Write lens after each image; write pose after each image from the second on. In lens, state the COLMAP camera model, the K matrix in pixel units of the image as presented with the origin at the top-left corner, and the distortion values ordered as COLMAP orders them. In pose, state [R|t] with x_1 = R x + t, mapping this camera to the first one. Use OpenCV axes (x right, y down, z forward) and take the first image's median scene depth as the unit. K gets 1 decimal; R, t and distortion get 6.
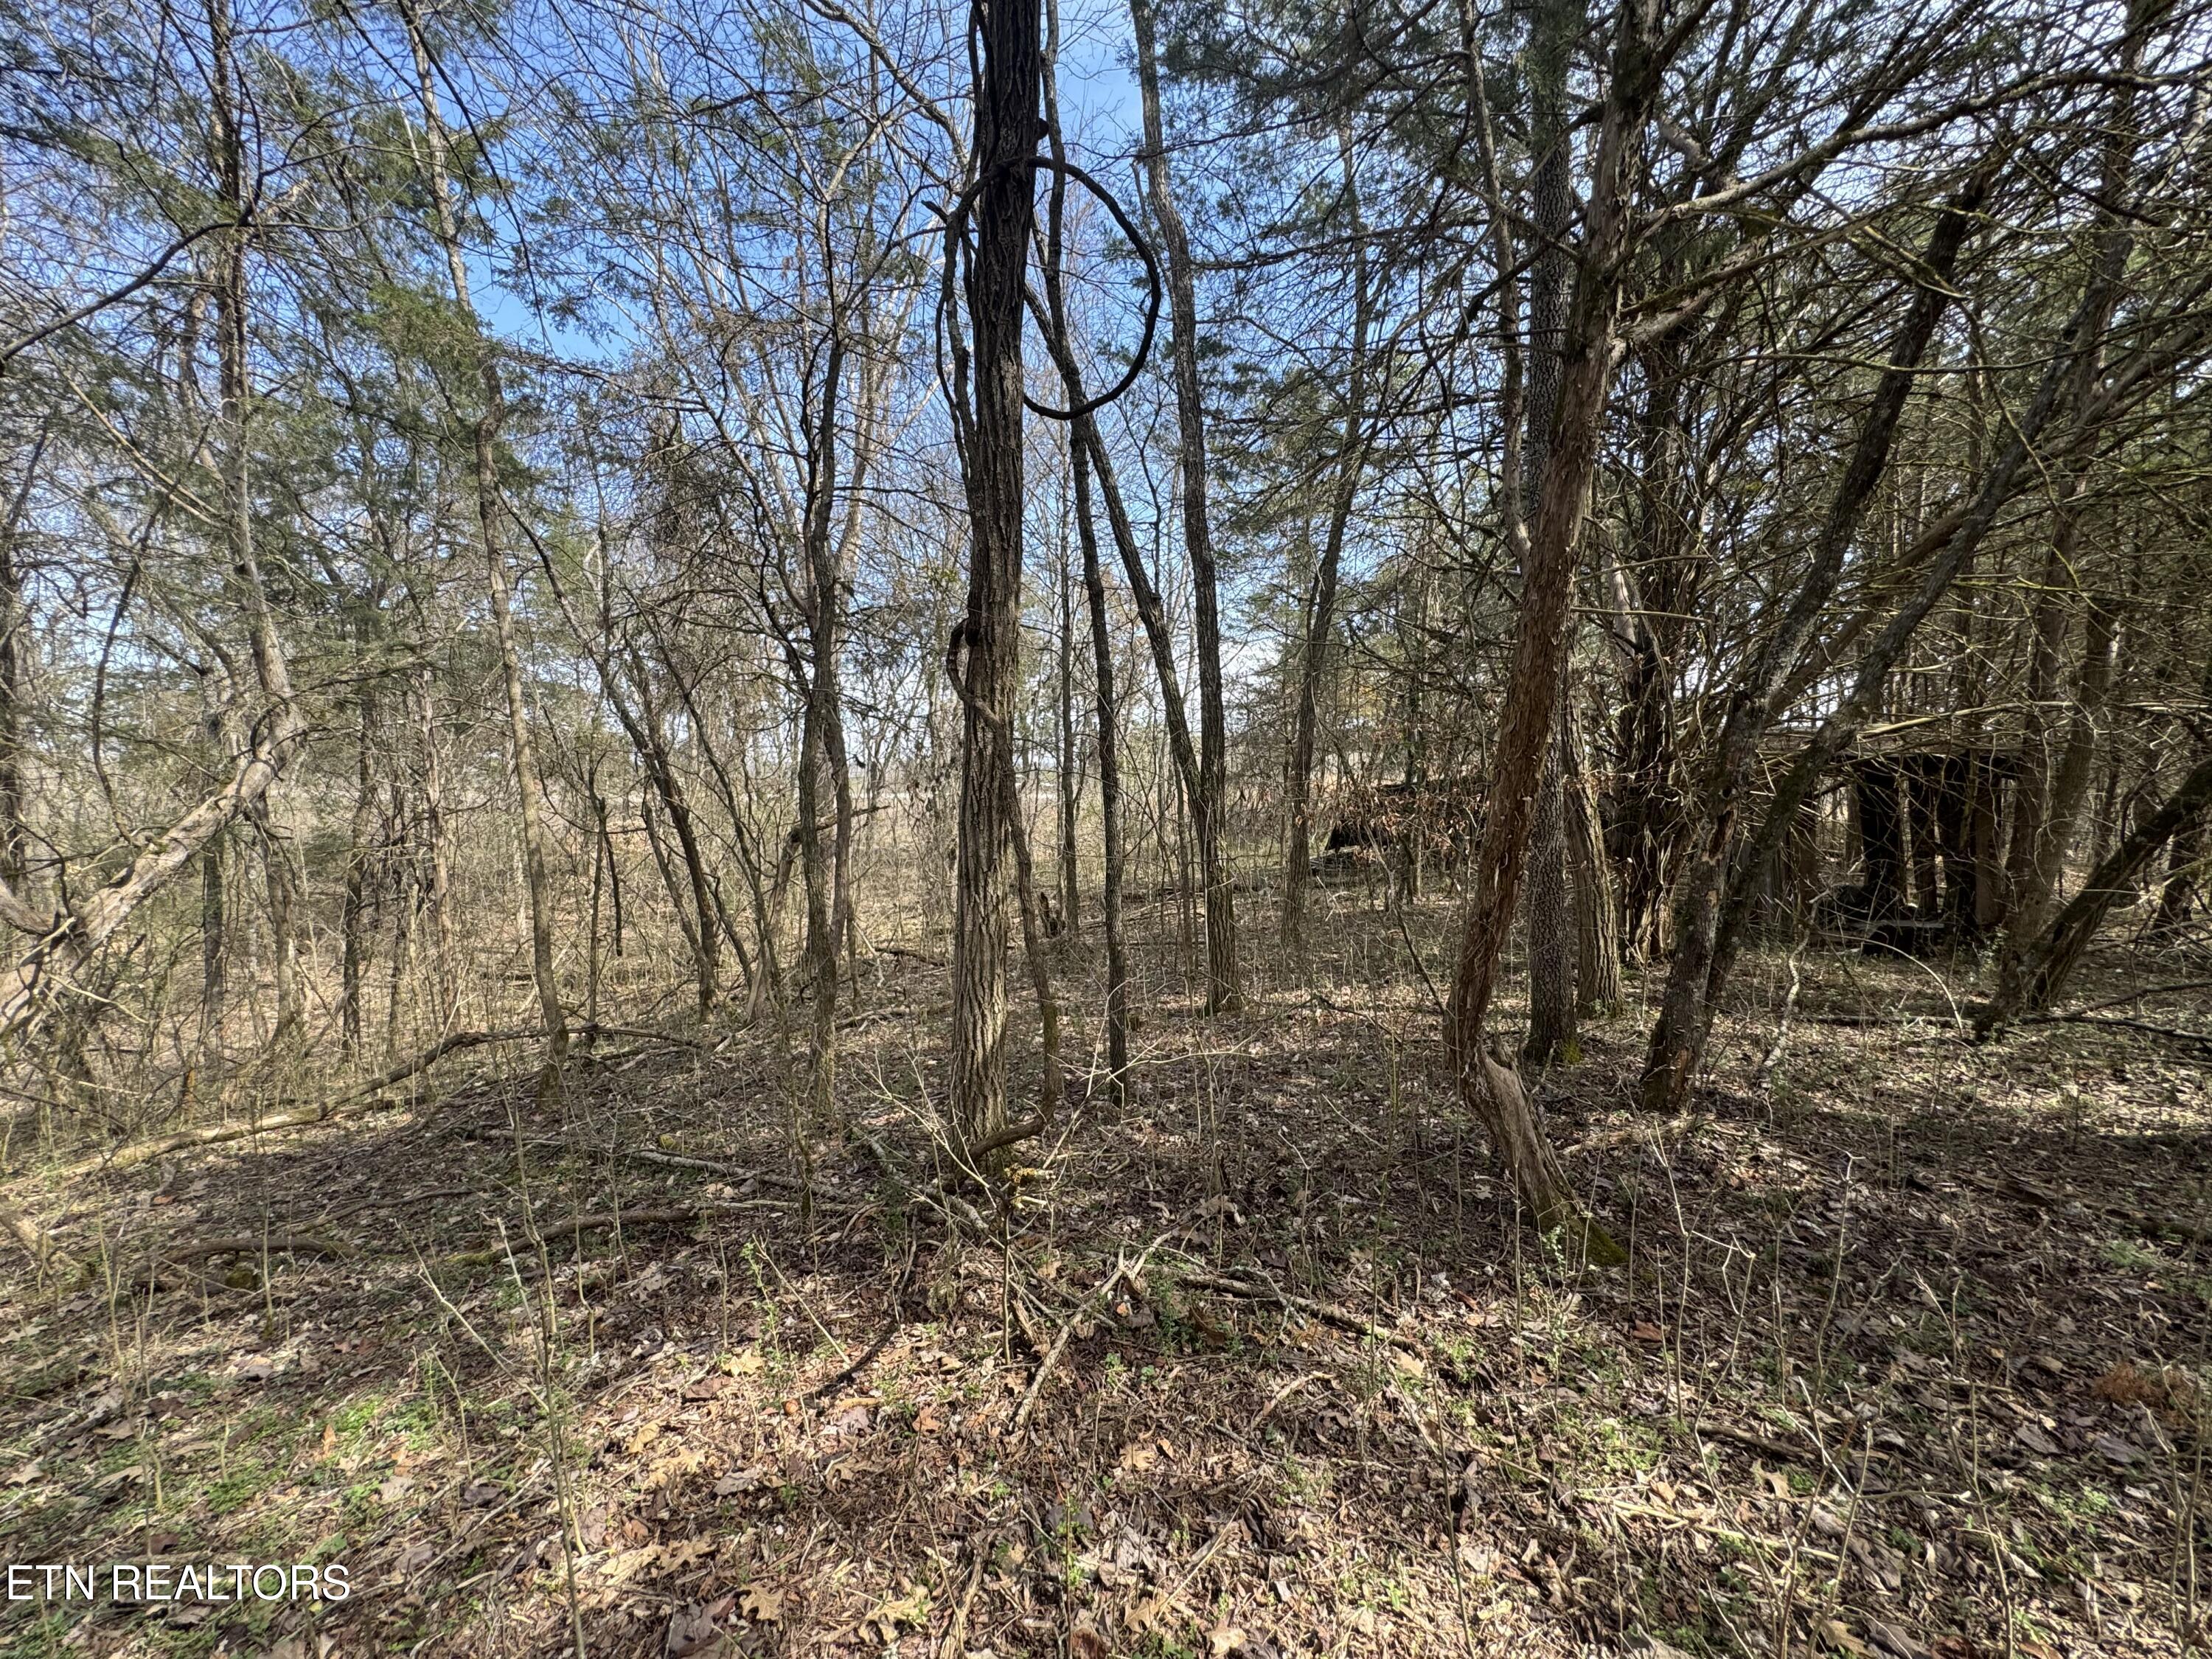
lens RADIAL K [[892.1, 0, 1100.1], [0, 892.1, 823.9], [0, 0, 1]] dist [0.002250, 0.000571]
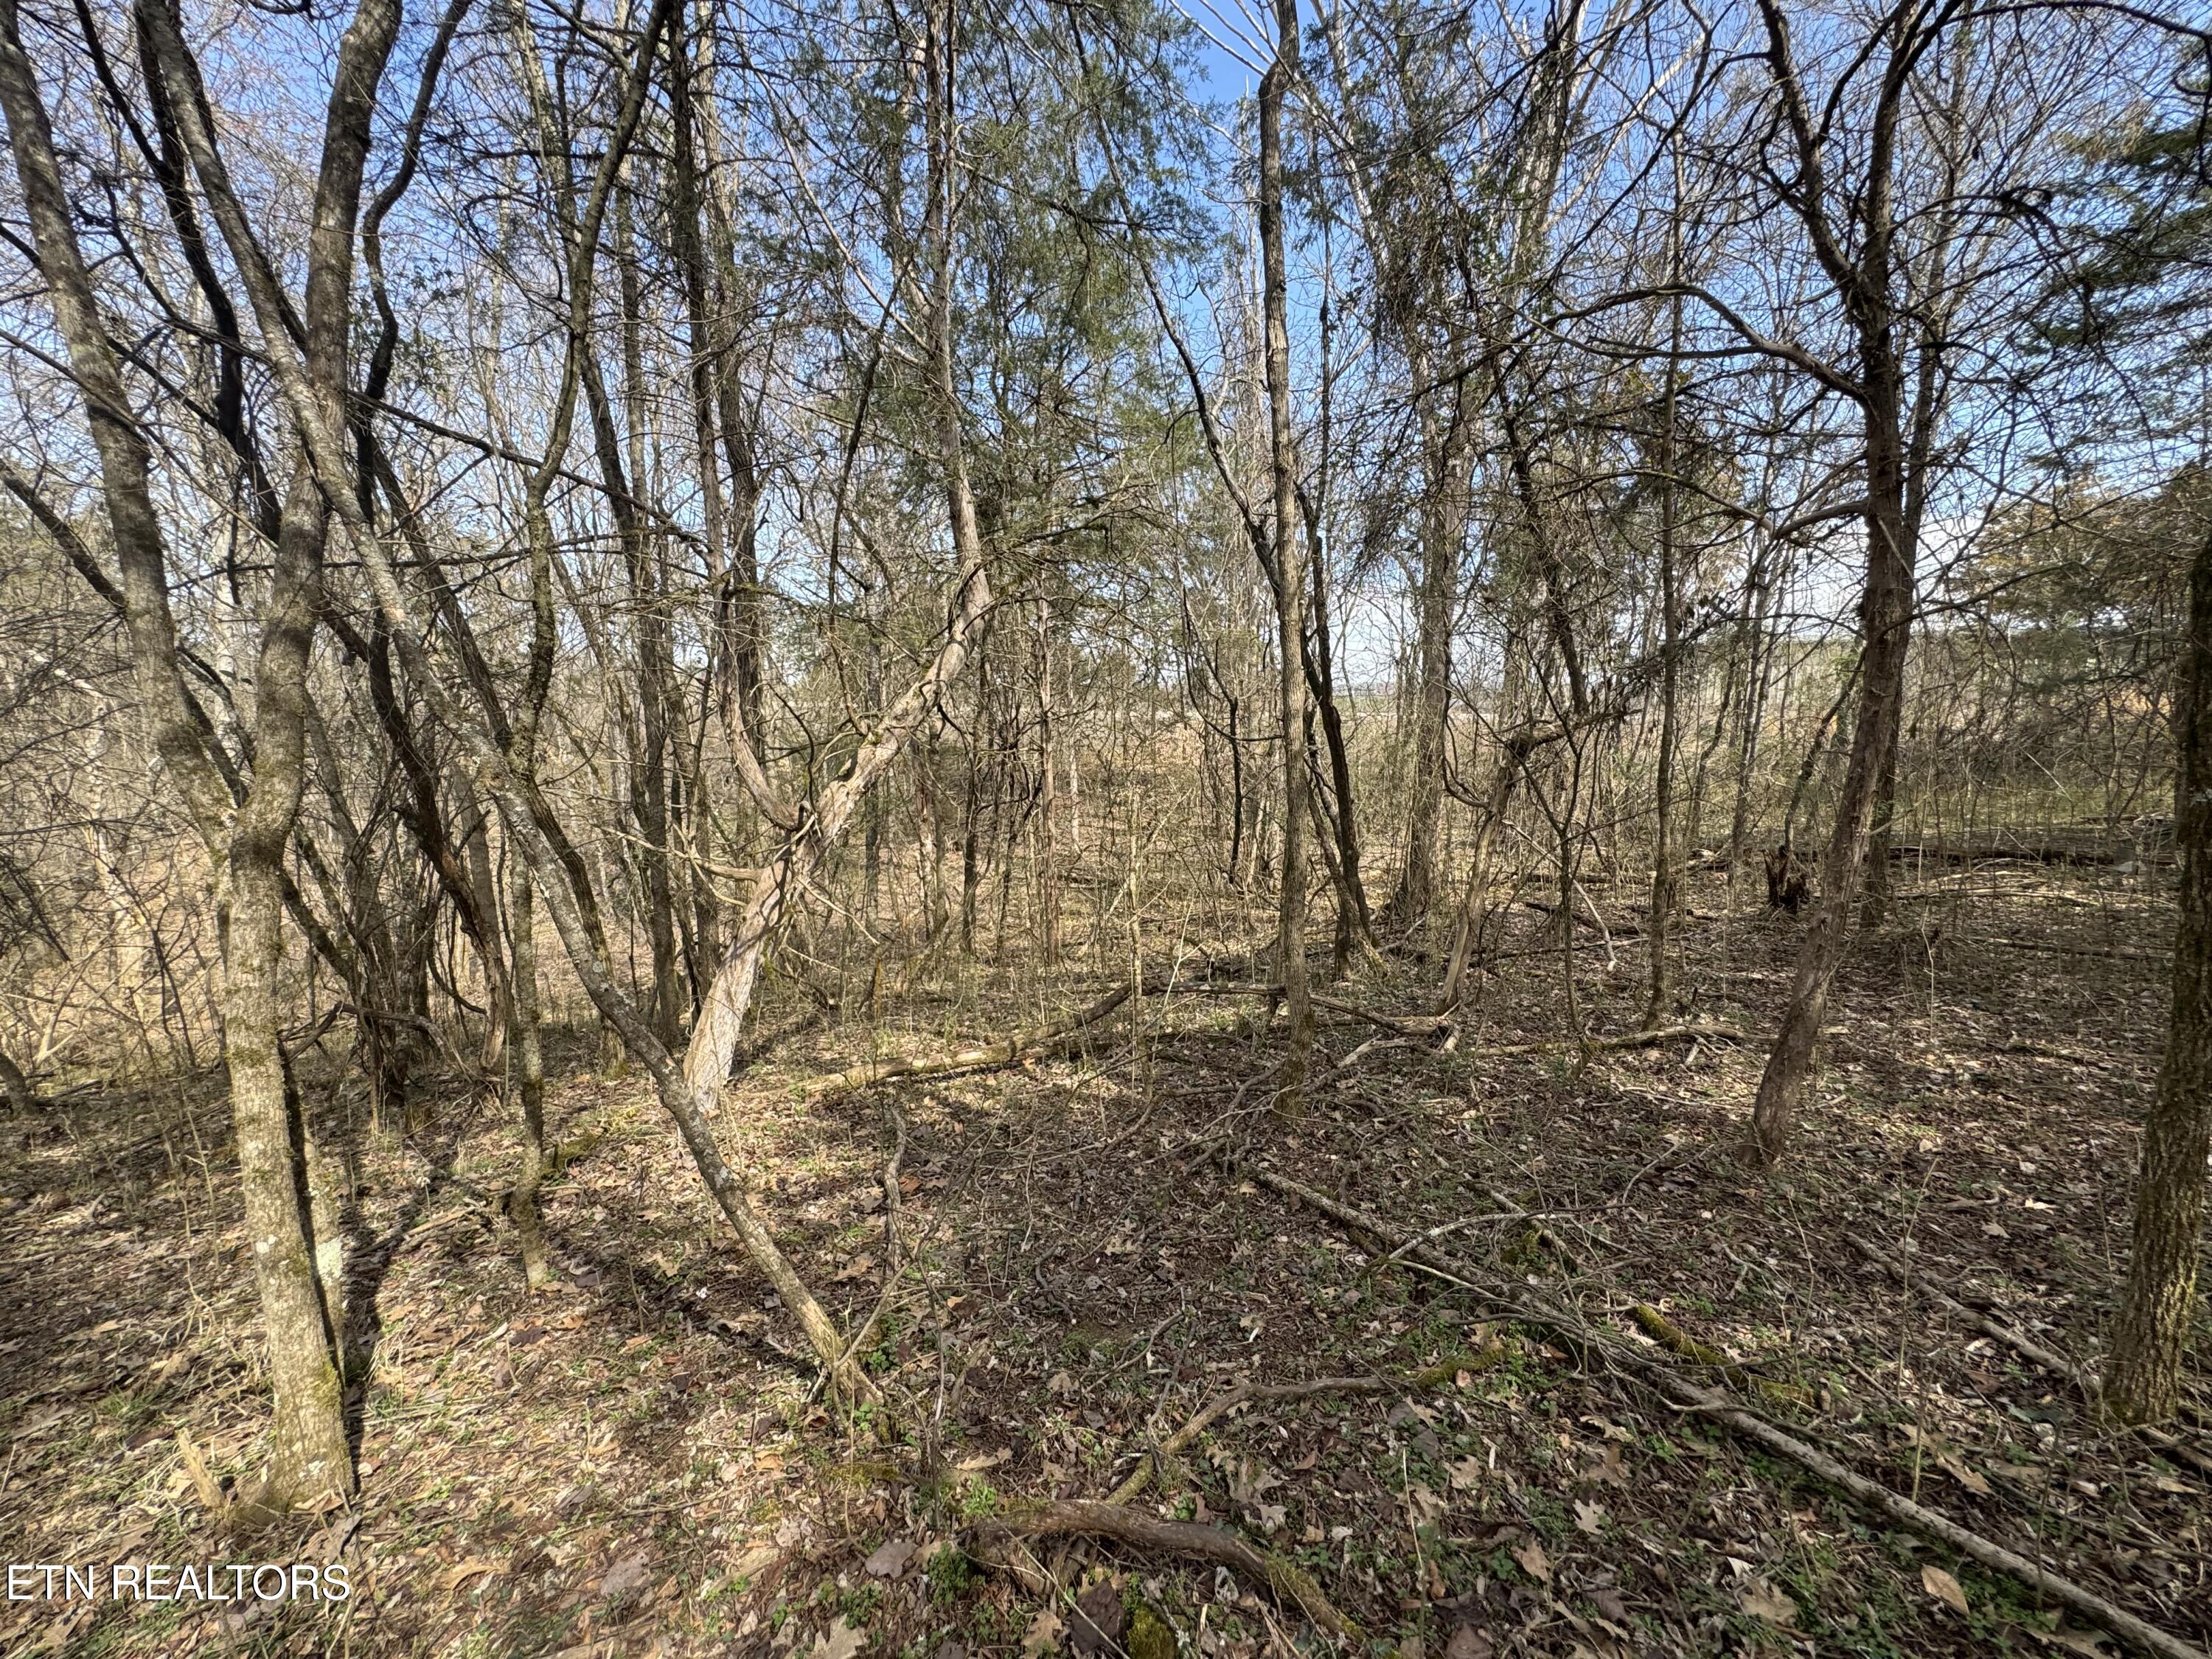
lens RADIAL K [[892.1, 0, 1109.5], [0, 892.1, 829.3], [0, 0, 1]] dist [0.002250, 0.000571]
pose [[0.878115, 0.071431, -0.473088, -0.420629], [-0.027620, 0.994712, 0.098923, 0.023023], [0.477652, -0.073798, 0.875444, 0.327369]]
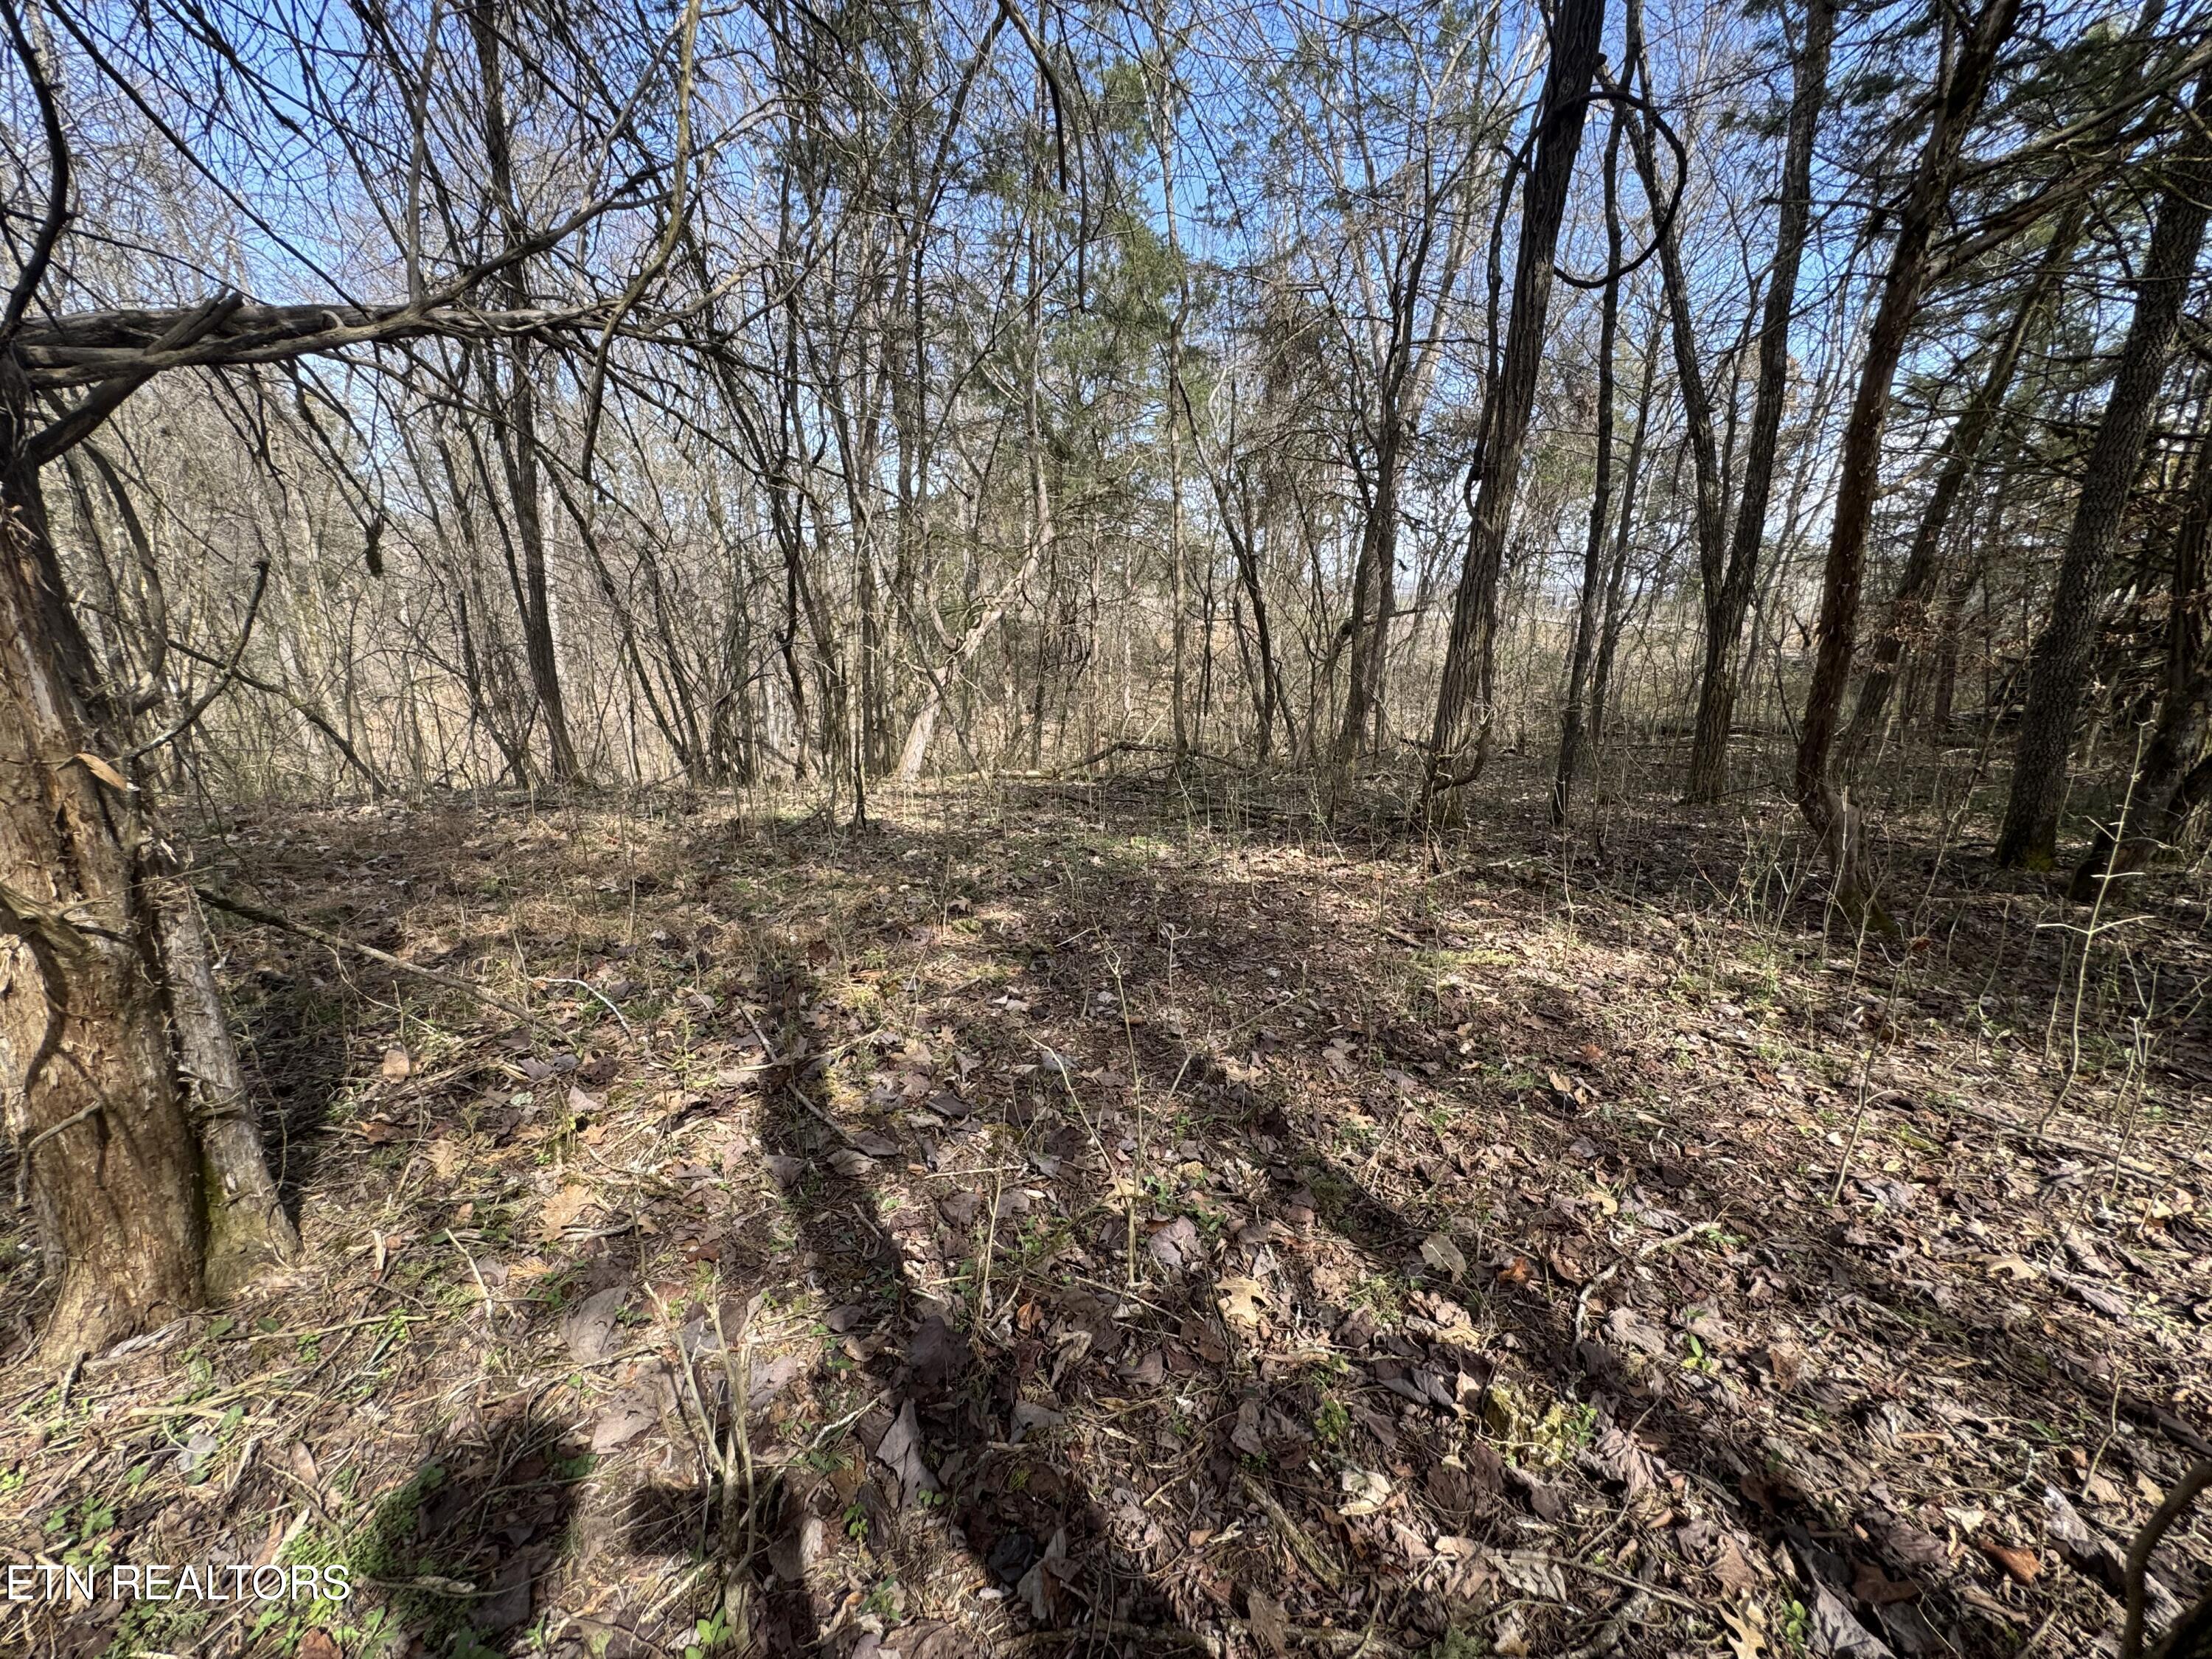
lens RADIAL K [[892.1, 0, 1111.0], [0, 892.1, 816.3], [0, 0, 1]] dist [0.002250, 0.000571]
pose [[0.834992, 0.170087, -0.523315, 0.120636], [-0.068141, 0.975670, 0.208387, 0.045258], [0.546026, -0.138342, 0.826267, -0.362482]]
